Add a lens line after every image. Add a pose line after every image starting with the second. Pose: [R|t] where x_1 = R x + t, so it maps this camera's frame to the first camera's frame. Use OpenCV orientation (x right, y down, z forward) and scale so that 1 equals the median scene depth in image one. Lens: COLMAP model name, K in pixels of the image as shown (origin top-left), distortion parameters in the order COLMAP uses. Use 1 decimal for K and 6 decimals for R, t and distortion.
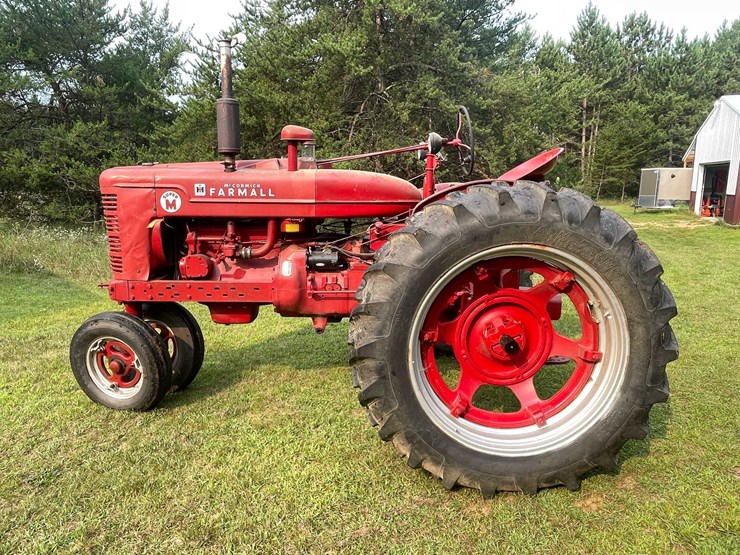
lens RADIAL K [[490.1, 0, 370.0], [0, 490.1, 277.5], [0, 0, 1]] dist [-0.000267, -0.003538]
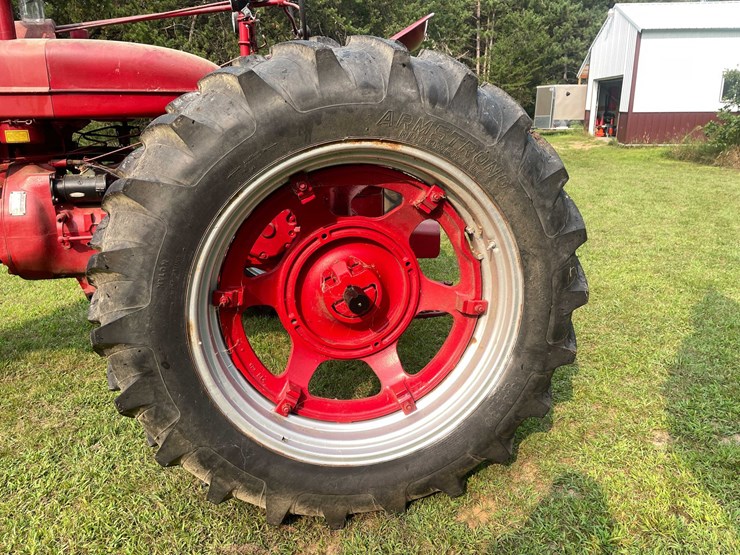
lens RADIAL K [[558.6, 0, 369.1], [0, 558.6, 275.6], [0, 0, 1]] dist [0.081432, -0.107425]
pose [[0.975525, -0.072034, 0.207755, 0.145959], [0.049739, 0.992618, 0.110615, 0.020499], [-0.214189, -0.097574, 0.971907, 0.264096]]
